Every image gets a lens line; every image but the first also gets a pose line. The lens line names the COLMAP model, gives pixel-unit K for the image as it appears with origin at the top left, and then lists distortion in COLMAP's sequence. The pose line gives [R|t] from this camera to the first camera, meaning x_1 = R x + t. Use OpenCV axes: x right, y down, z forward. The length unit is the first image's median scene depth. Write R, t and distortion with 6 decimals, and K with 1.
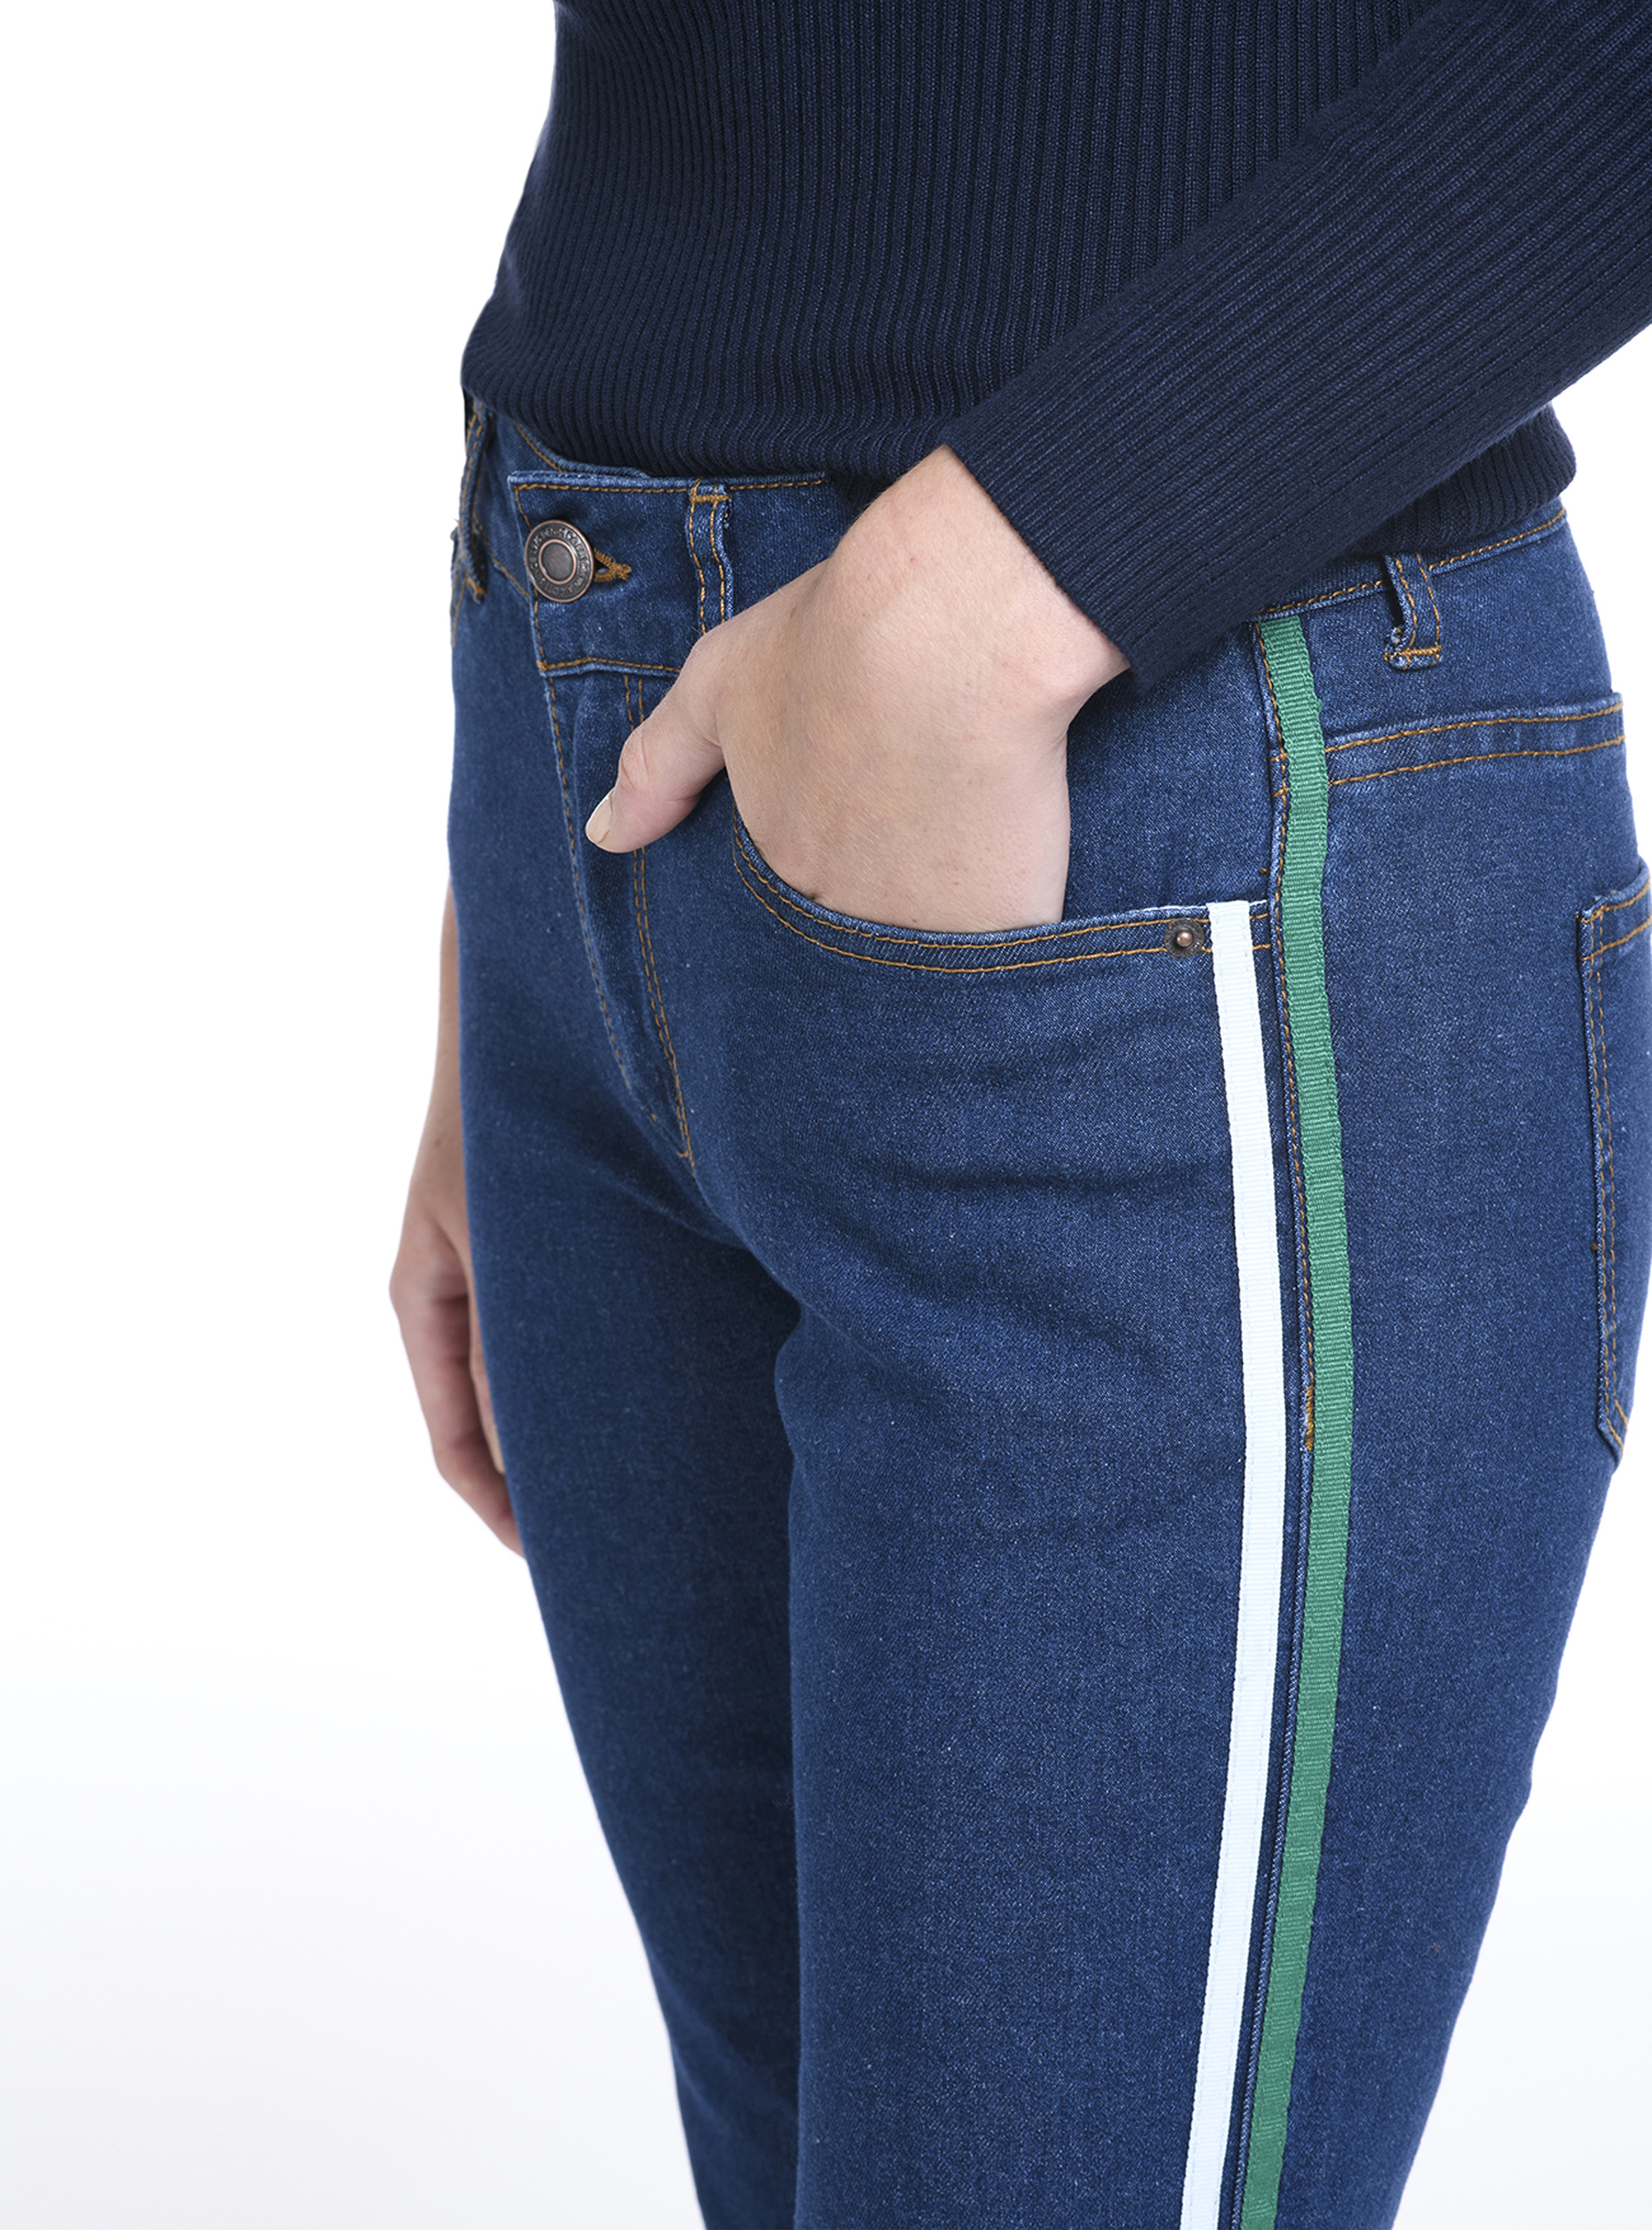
lens RADIAL K [[5793.6, 0, 826.0], [0, 5793.6, 1115.0], [0, 0, 1]] dist [-0.138135, -0.323000]
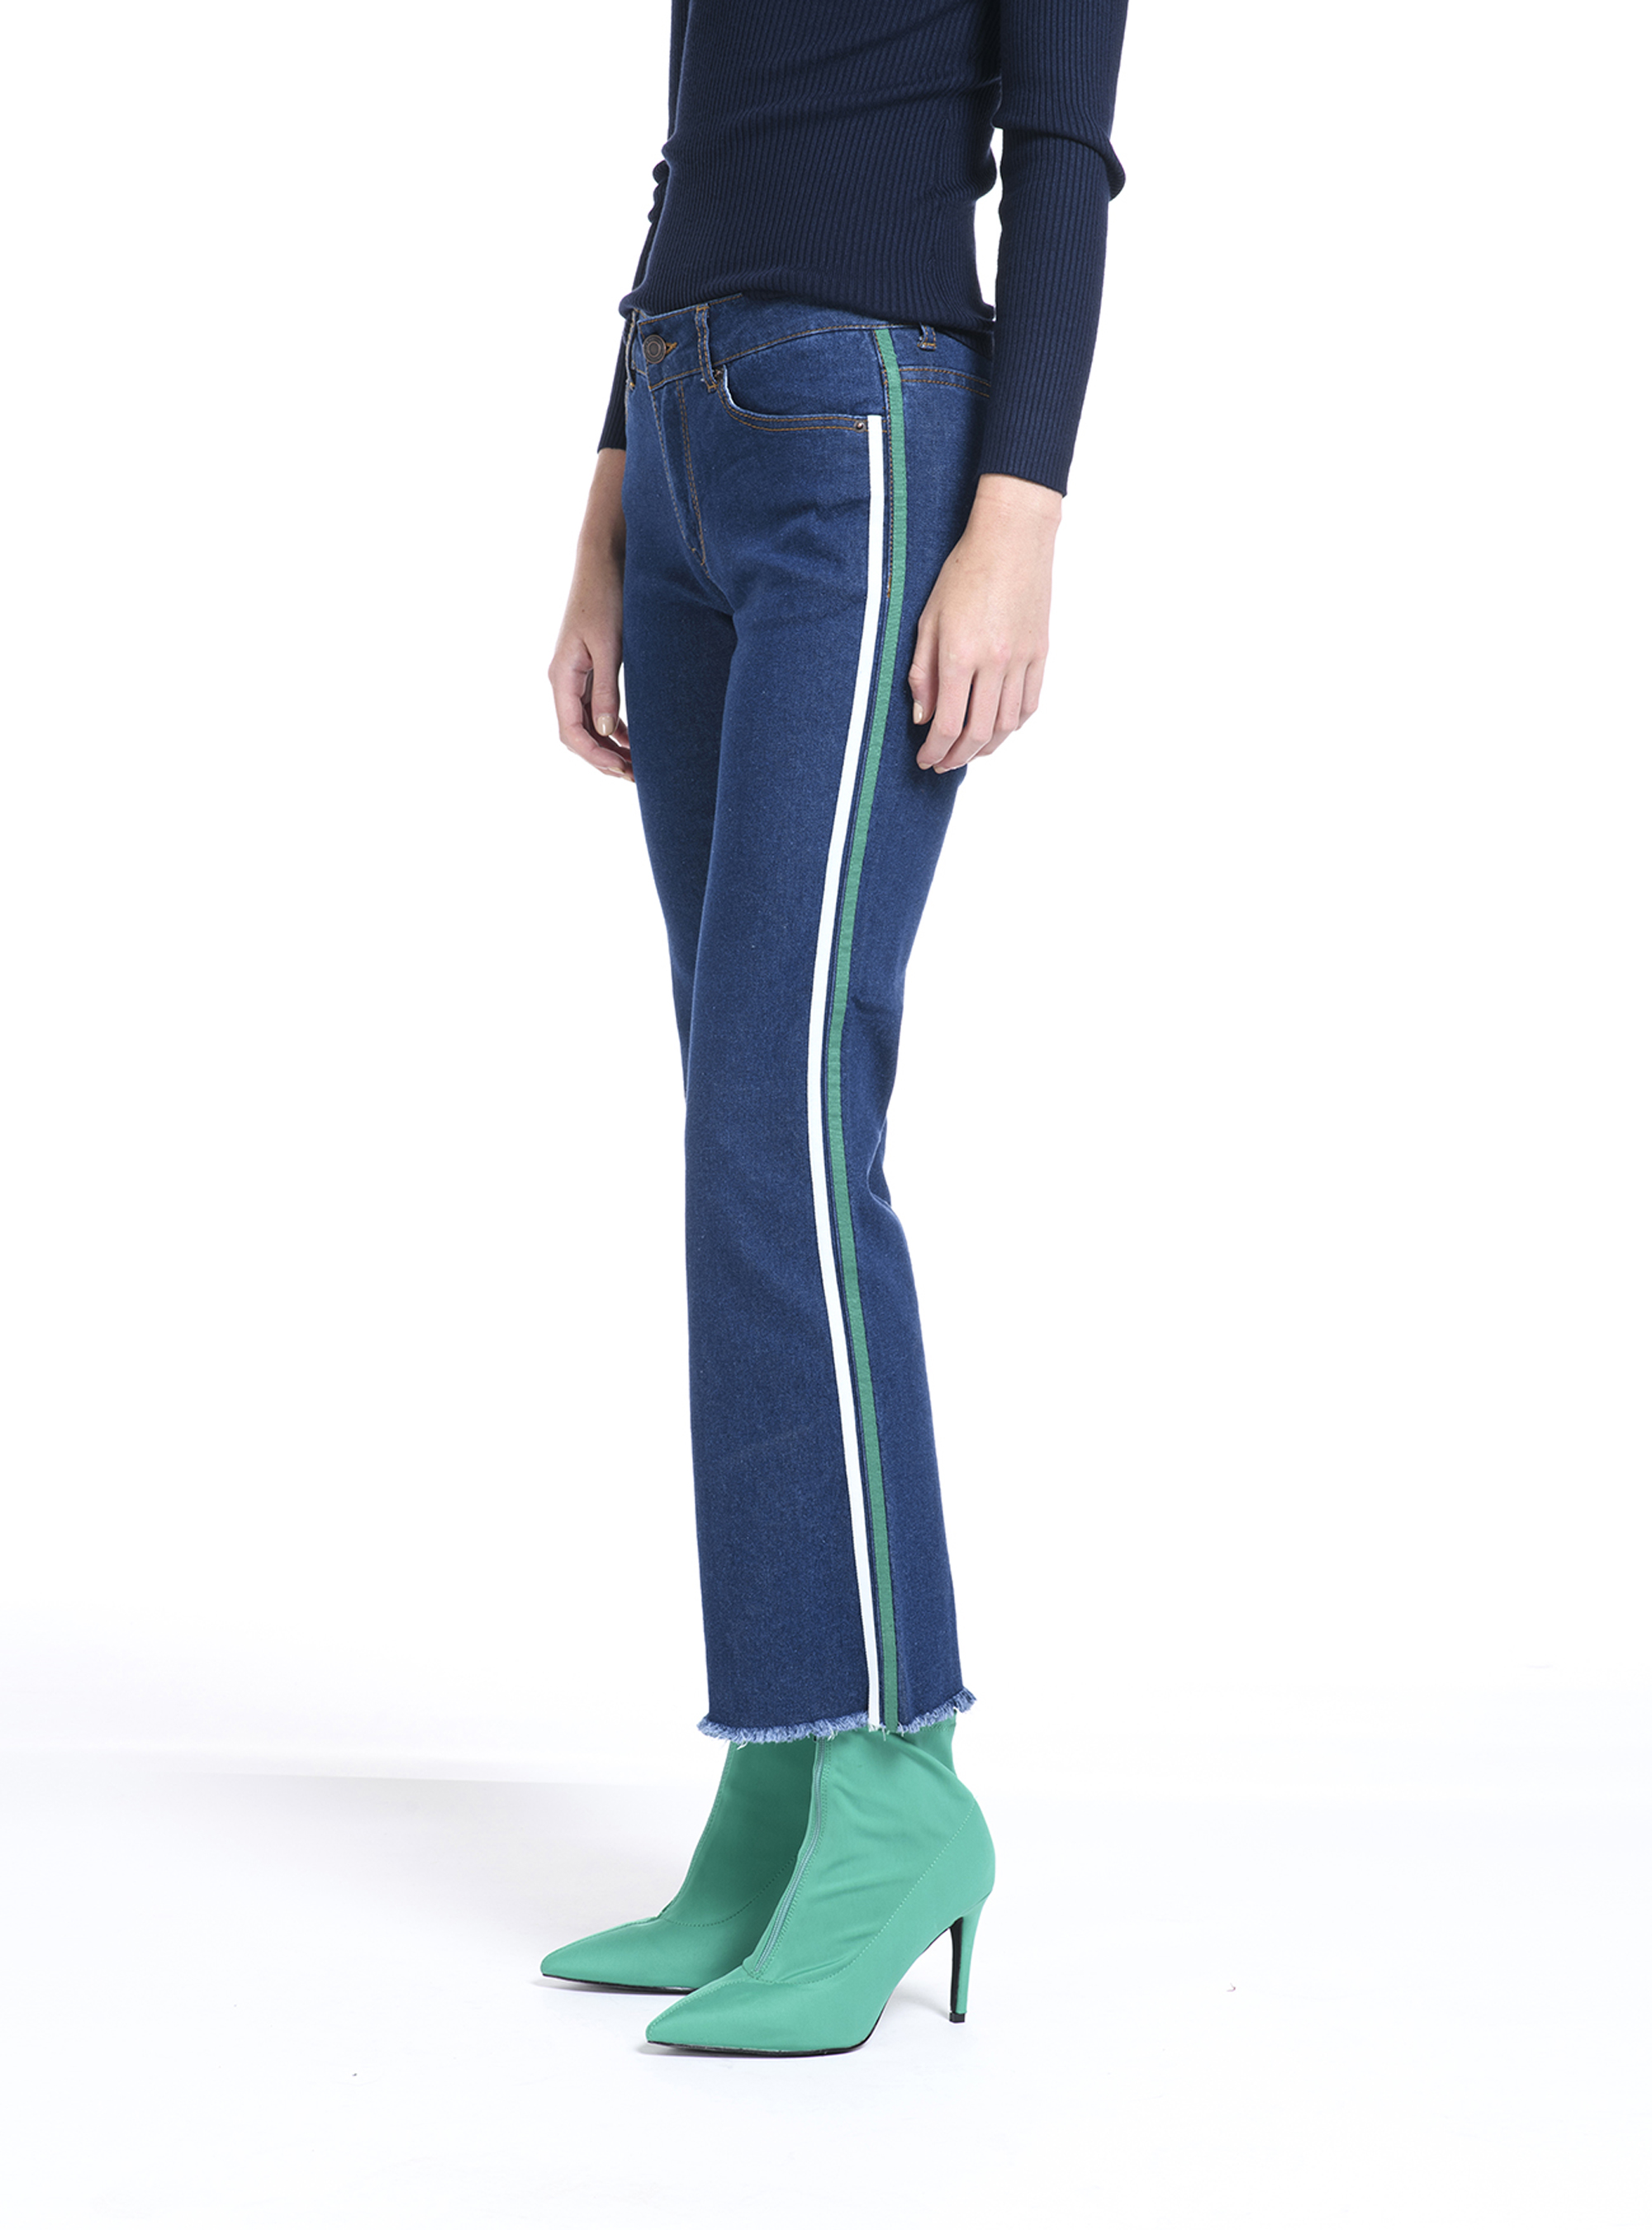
lens RADIAL K [[5793.6, 0, 826.0], [0, 5793.6, 1115.0], [0, 0, 1]] dist [-0.138135, -0.323000]
pose [[0.994195, 0.106813, -0.012910, 0.120549], [-0.105682, 0.992005, 0.068978, 0.122108], [0.020174, -0.067213, 0.997535, -2.097960]]
